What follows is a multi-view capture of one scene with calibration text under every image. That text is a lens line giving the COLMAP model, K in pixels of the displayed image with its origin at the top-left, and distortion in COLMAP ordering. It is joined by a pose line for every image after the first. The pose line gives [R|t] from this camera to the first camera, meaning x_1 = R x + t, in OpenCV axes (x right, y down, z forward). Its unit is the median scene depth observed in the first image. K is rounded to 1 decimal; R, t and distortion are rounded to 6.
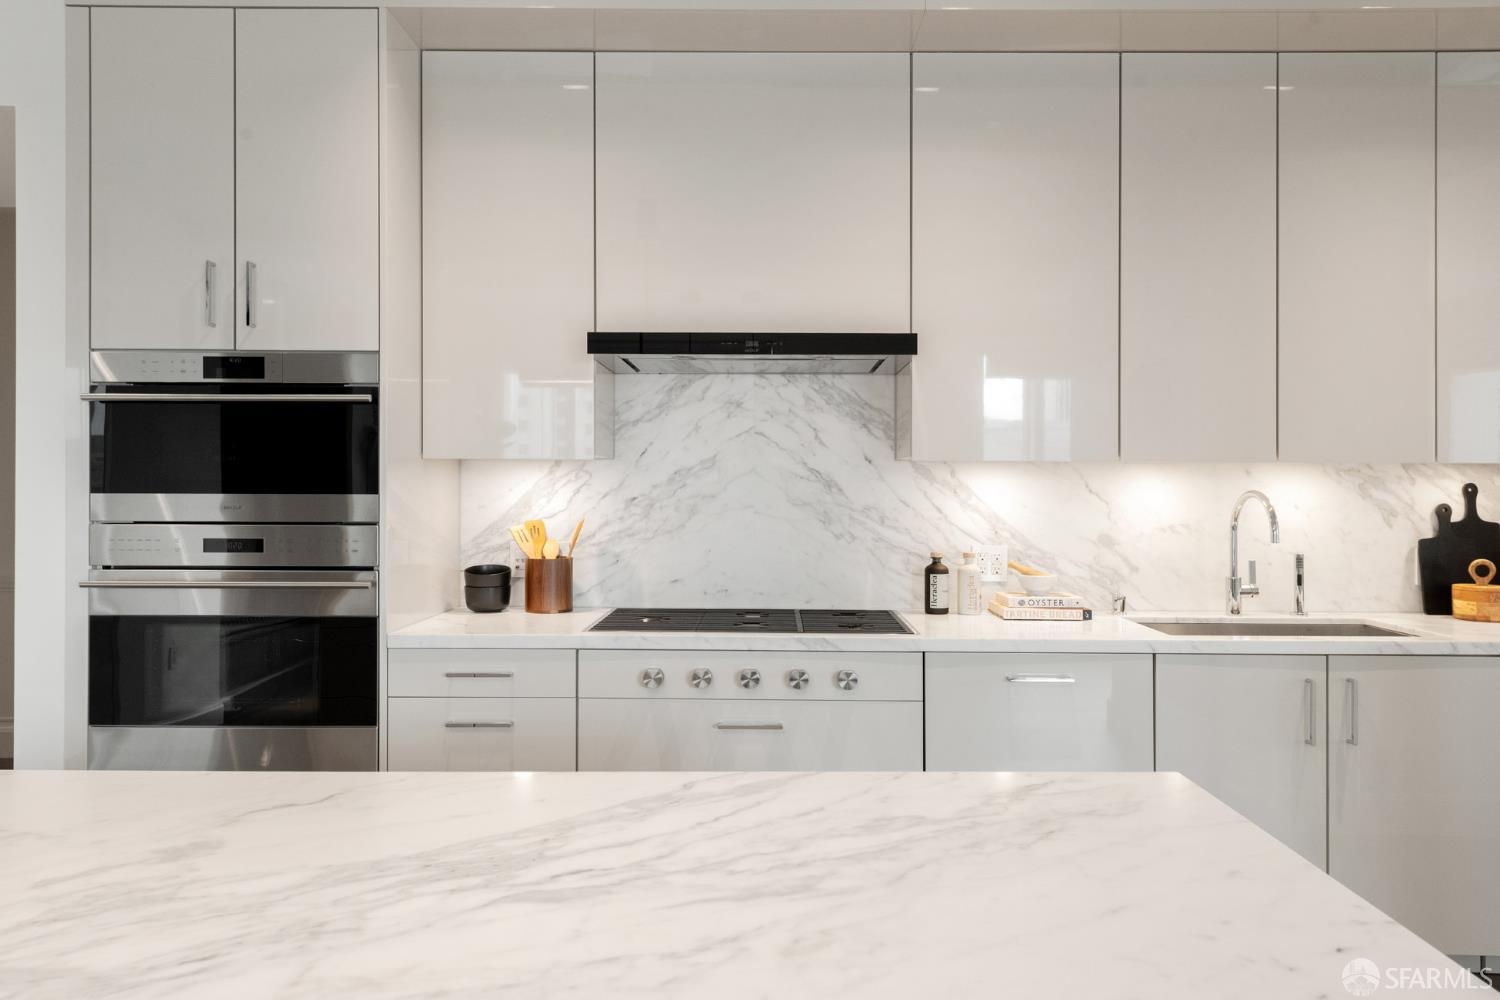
lens RADIAL K [[918.0, 0, 750.1], [0, 918.0, 488.5], [0, 0, 1]] dist [-0.001274, -0.003173]
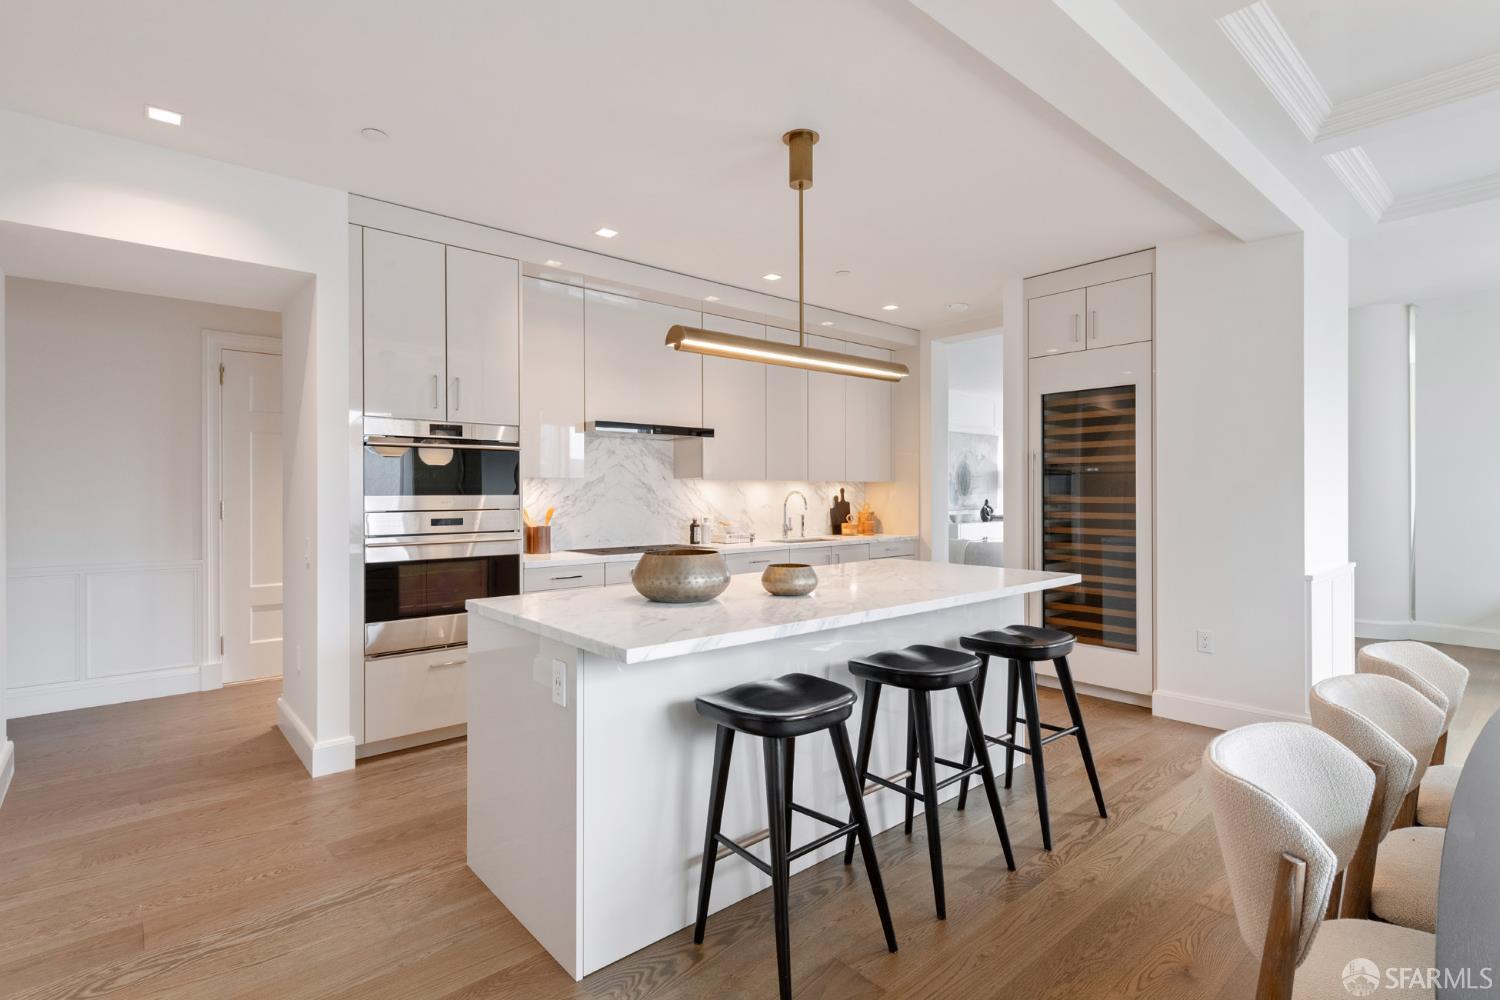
lens RADIAL K [[734.5, 0, 748.8], [0, 734.5, 494.2], [0, 0, 1]] dist [0.000257, 0.000041]
pose [[0.745182, -0.007039, 0.666824, -0.943482], [0.005634, 0.999975, 0.004259, 0.001085], [-0.666837, 0.000583, 0.745203, -0.499177]]
